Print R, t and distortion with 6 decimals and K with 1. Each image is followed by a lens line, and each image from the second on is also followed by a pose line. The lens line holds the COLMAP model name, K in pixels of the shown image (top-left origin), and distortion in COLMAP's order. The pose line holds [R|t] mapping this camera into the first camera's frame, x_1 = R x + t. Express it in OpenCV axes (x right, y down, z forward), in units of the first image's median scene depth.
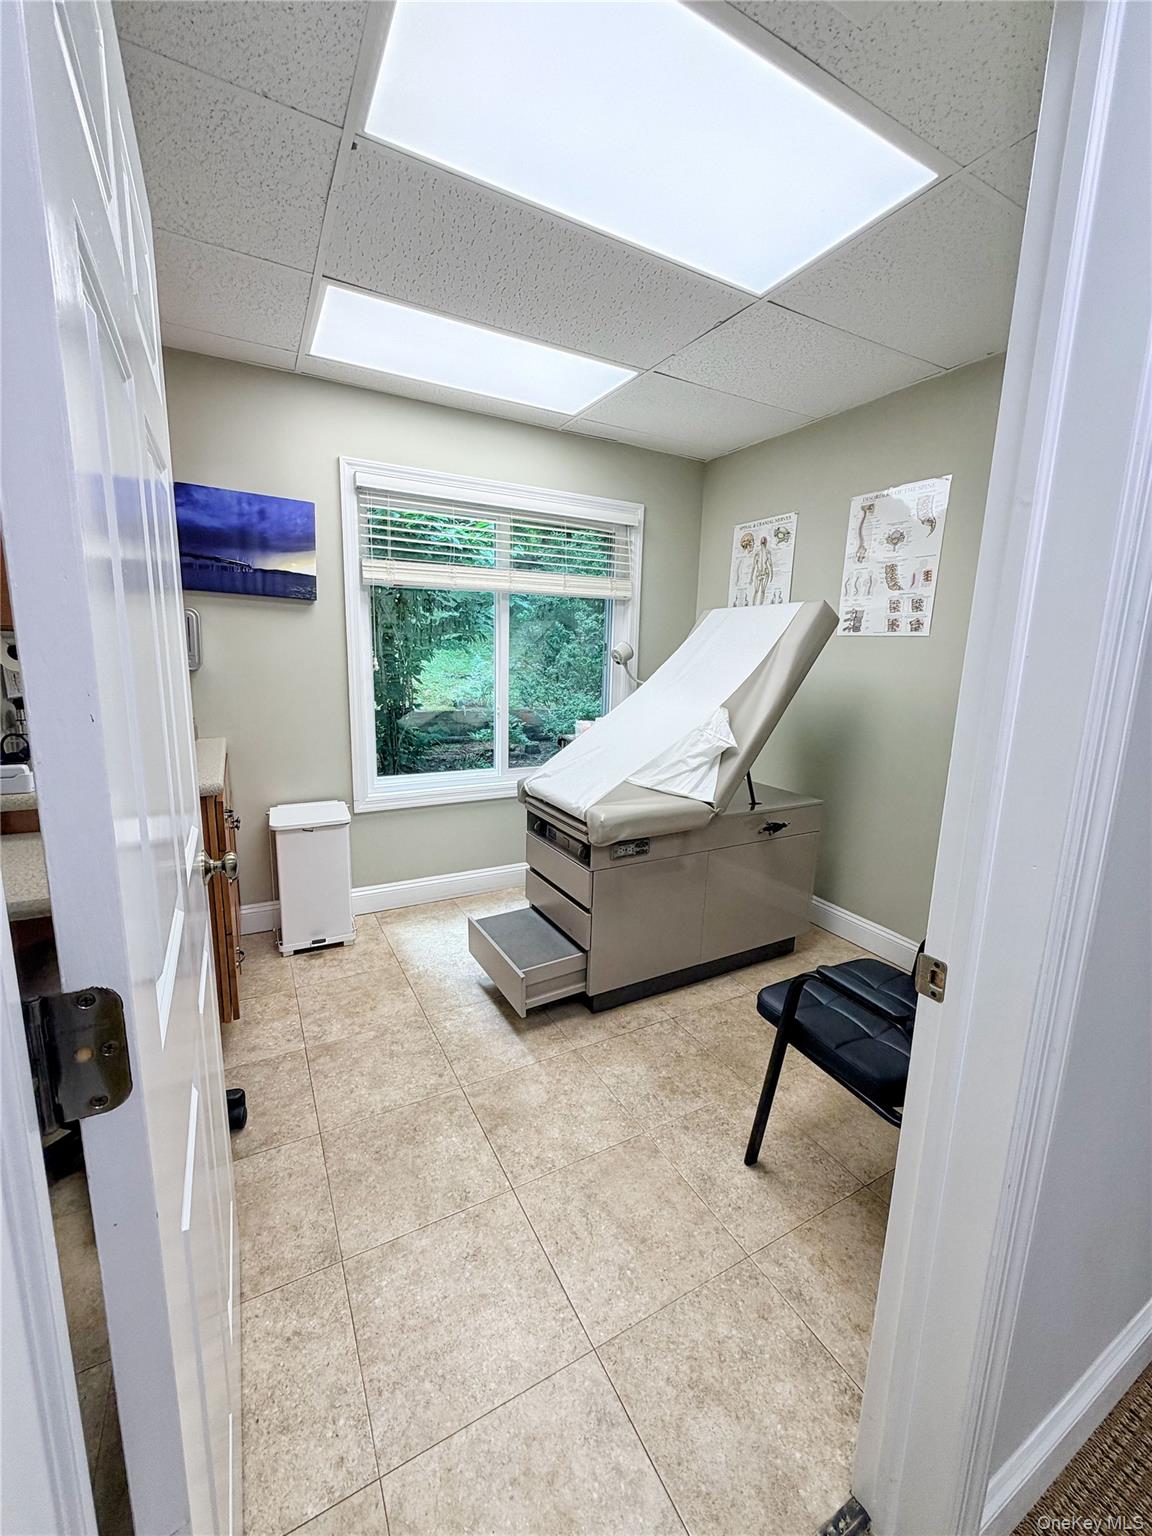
lens RADIAL K [[617.4, 0, 576.2], [0, 617.4, 763.4], [0, 0, 1]] dist [0.000994, -0.000066]
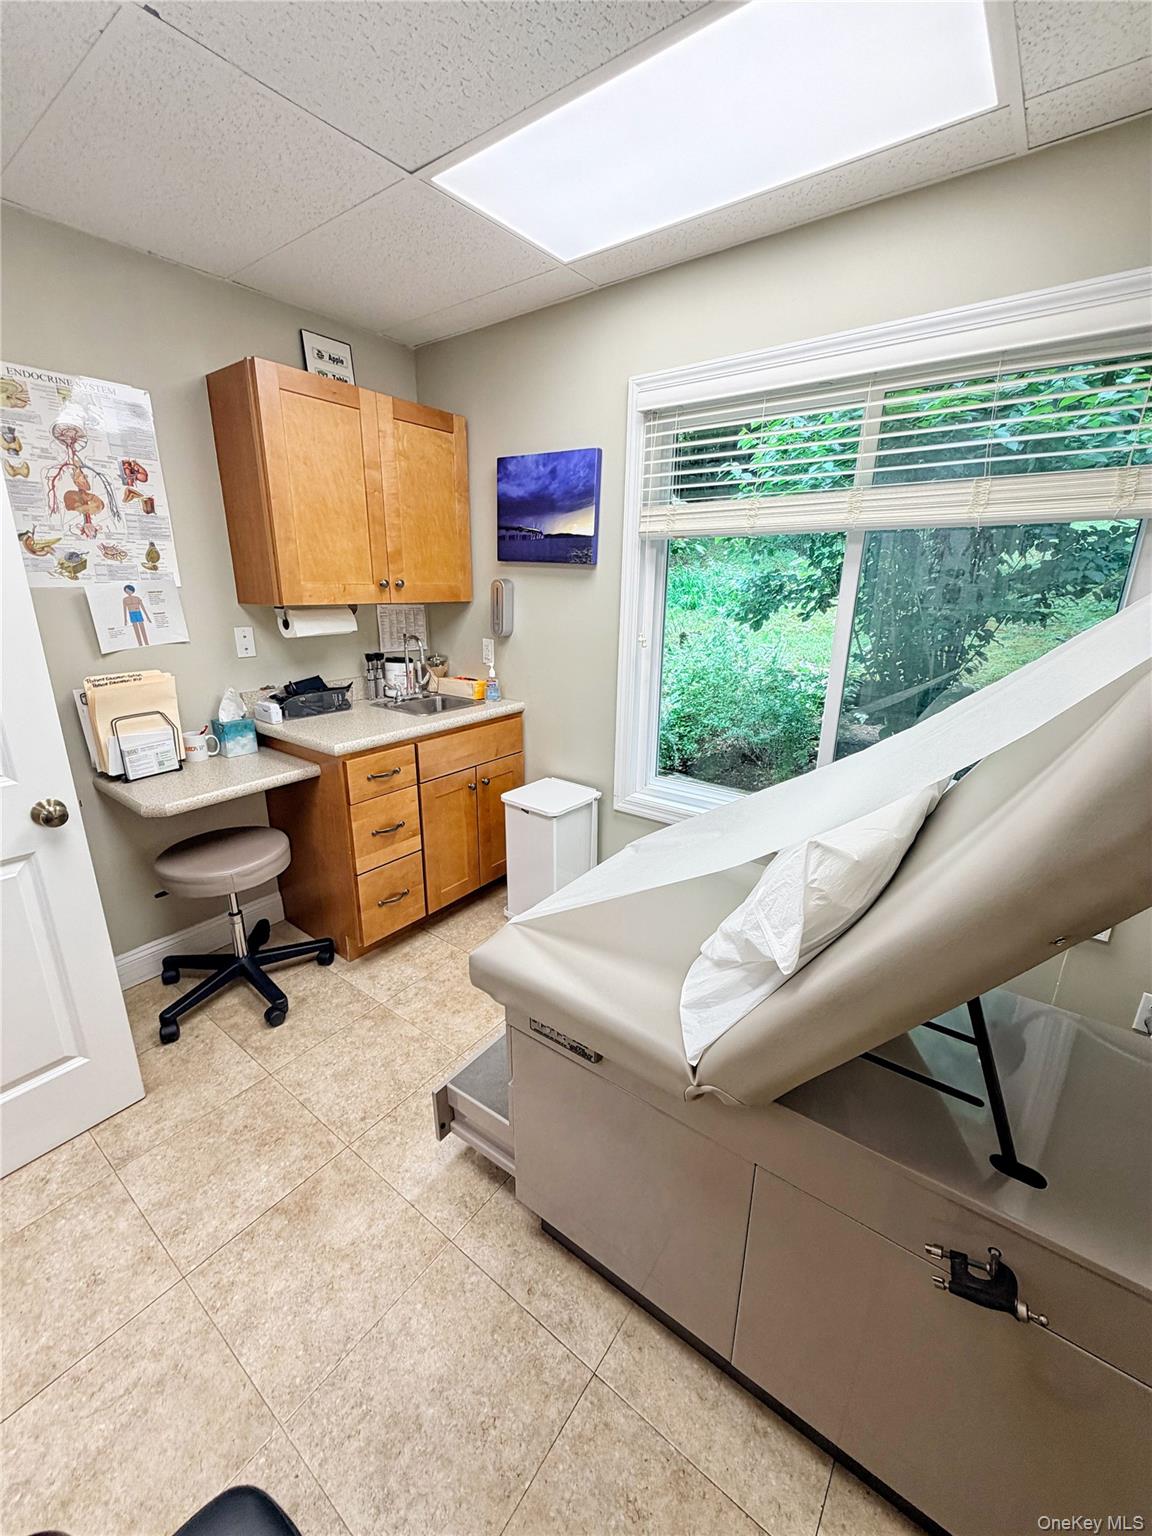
lens RADIAL K [[617.4, 0, 561.8], [0, 617.4, 760.7], [0, 0, 1]] dist [0.000994, -0.000066]
pose [[0.407715, 0.238214, -0.881489, 0.433933], [-0.166940, 0.968546, 0.184525, -0.159756], [0.897719, 0.071922, 0.434659, 0.647681]]
